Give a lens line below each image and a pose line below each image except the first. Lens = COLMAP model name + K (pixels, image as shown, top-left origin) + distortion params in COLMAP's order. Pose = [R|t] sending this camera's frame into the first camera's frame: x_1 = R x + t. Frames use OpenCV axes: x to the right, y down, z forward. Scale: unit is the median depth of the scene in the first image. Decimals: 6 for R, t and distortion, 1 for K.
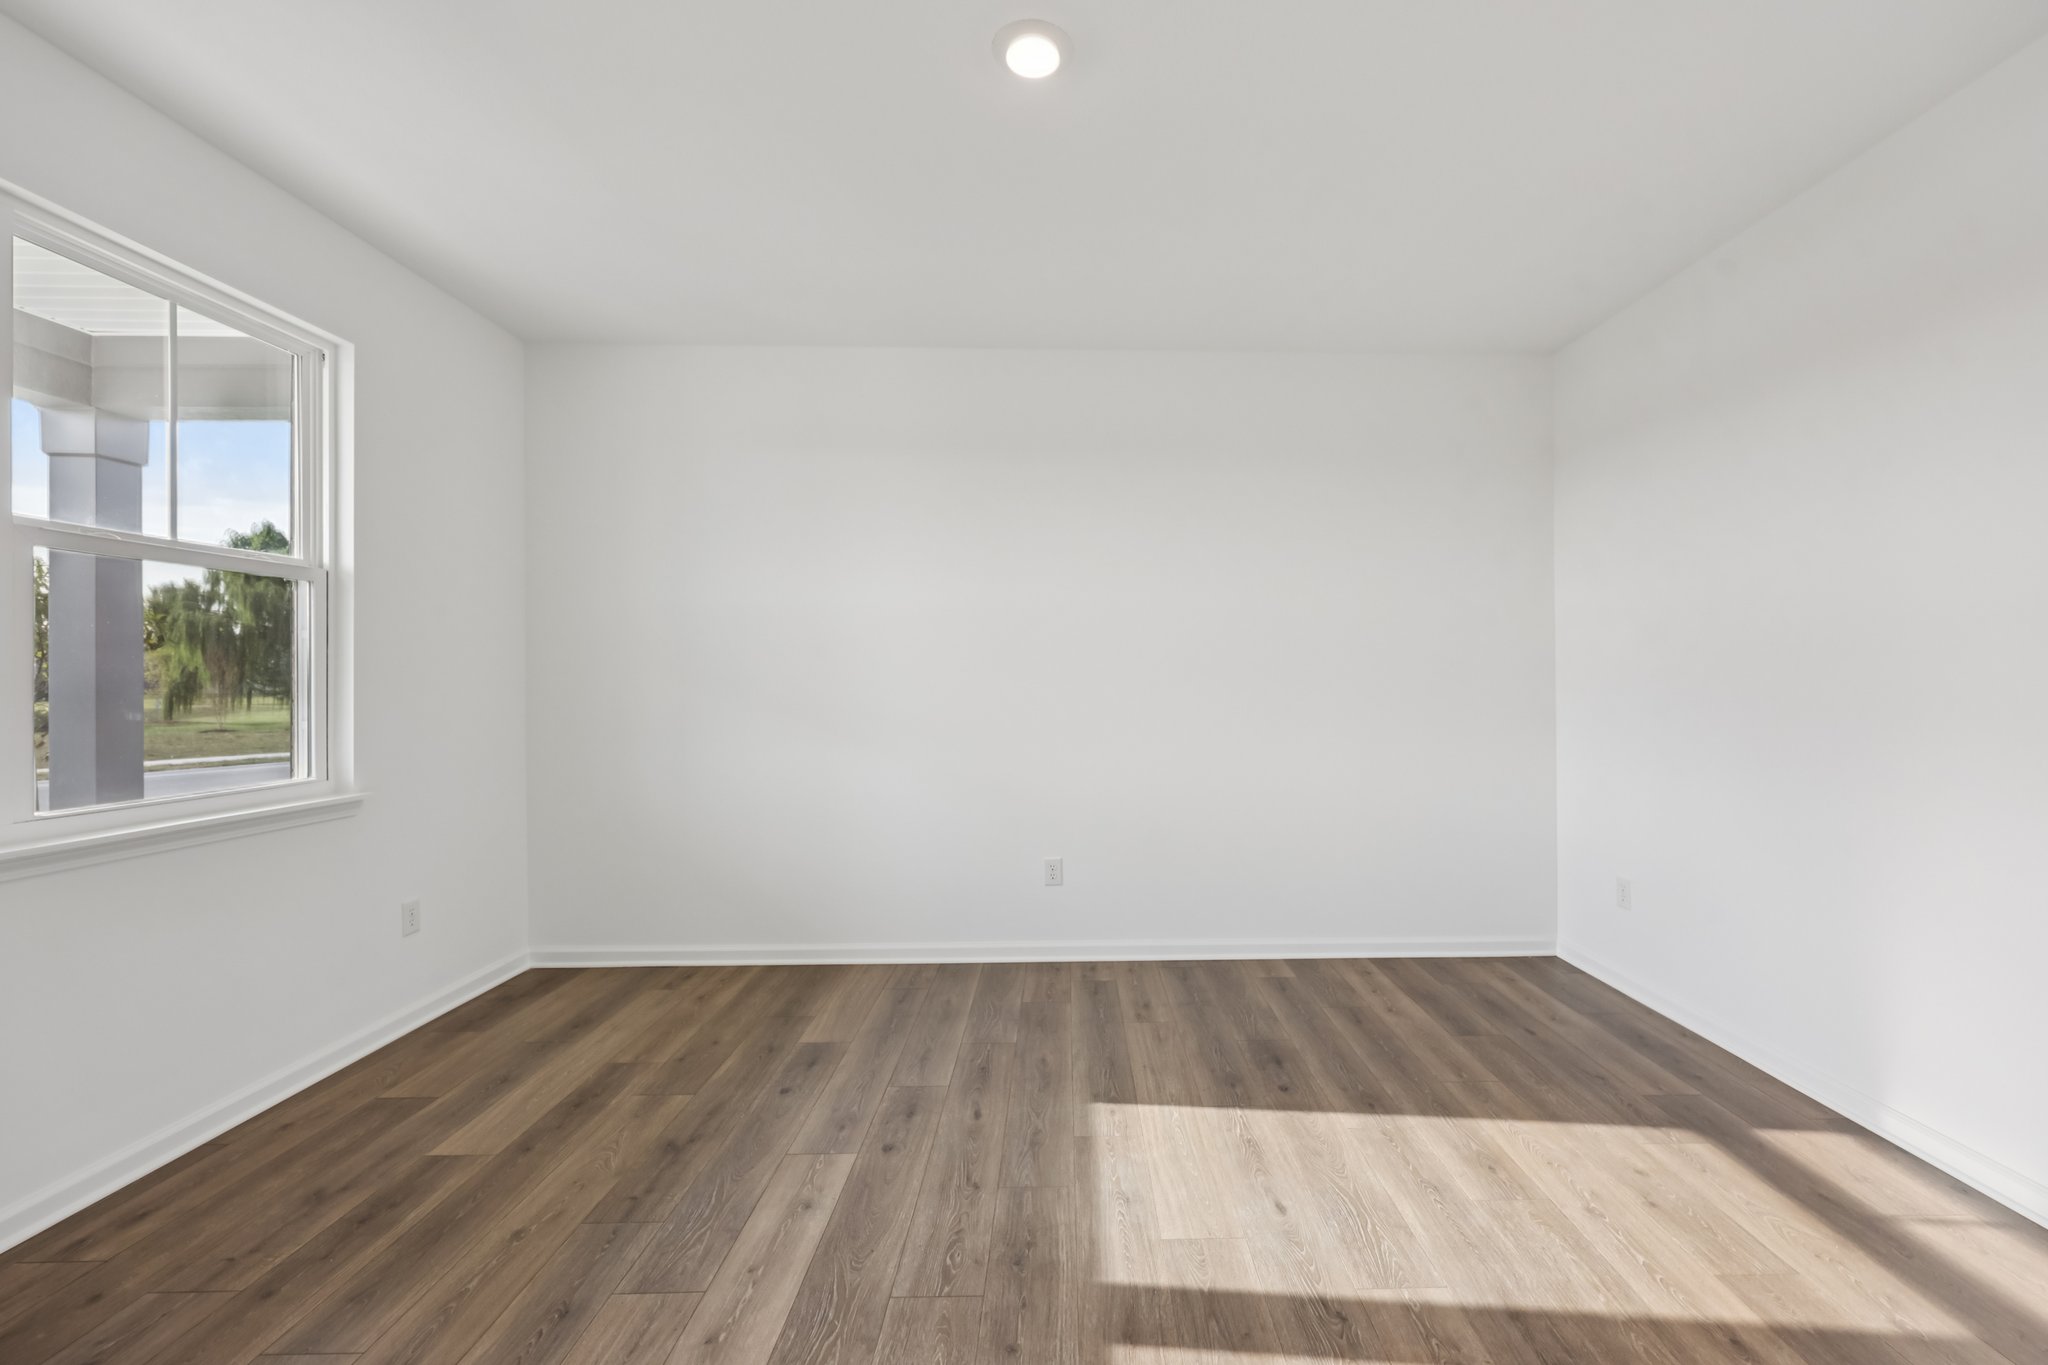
lens RADIAL K [[839.9, 0, 1078.5], [0, 839.9, 677.2], [0, 0, 1]] dist [0.003242, 0.000332]
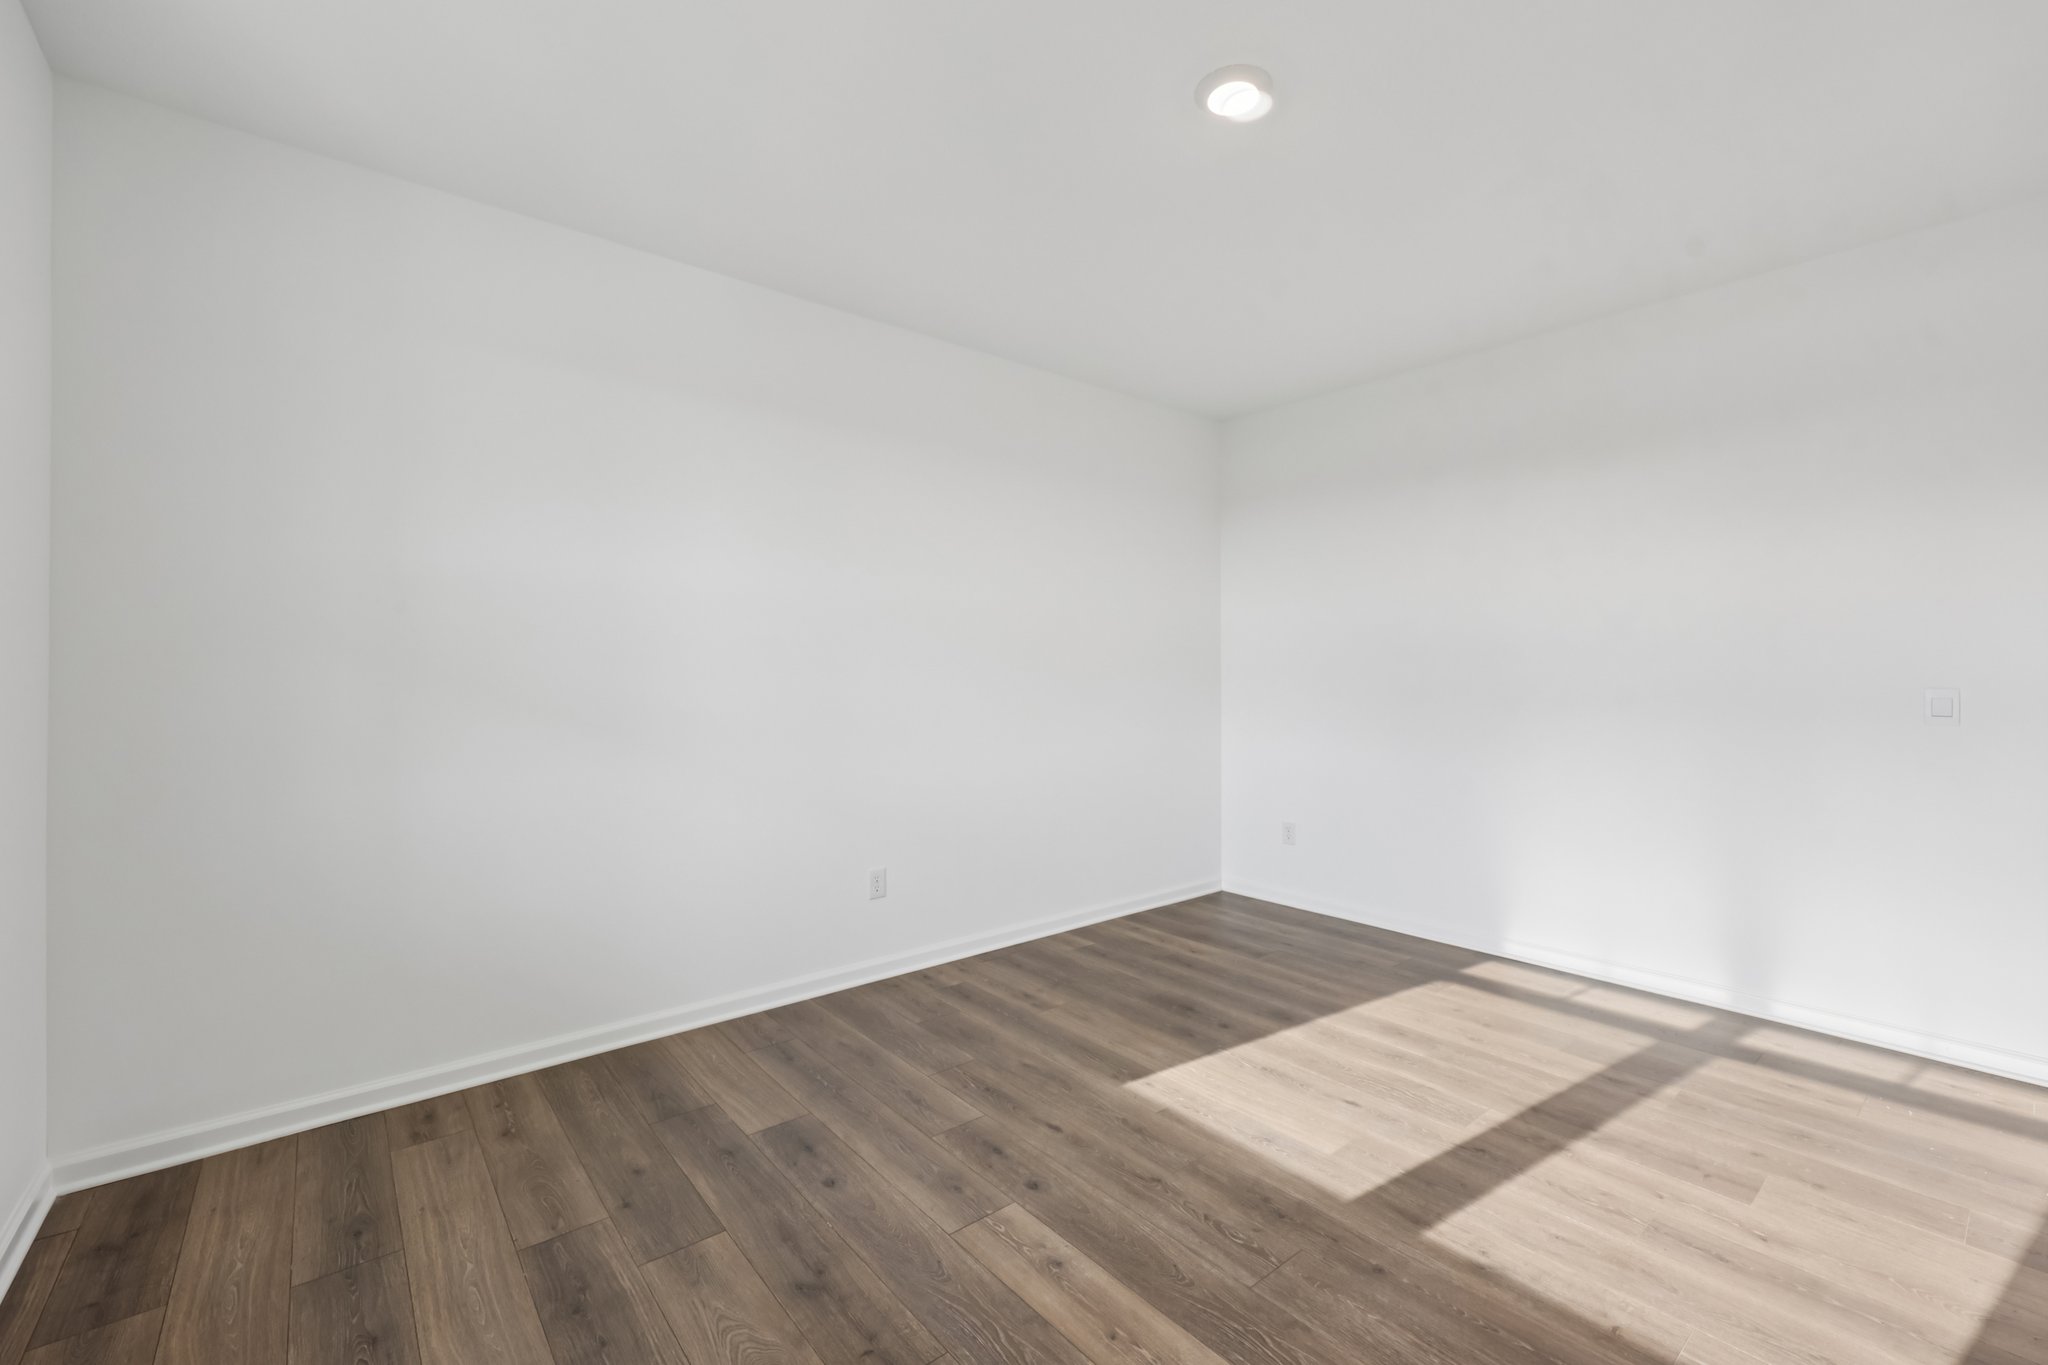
lens RADIAL K [[839.9, 0, 1027.3], [0, 839.9, 684.6], [0, 0, 1]] dist [0.003242, 0.000332]
pose [[0.794949, -0.008385, 0.606618, -0.620911], [-0.001335, 0.999878, 0.015570, -0.007927], [-0.606675, -0.013188, 0.794841, 0.211740]]
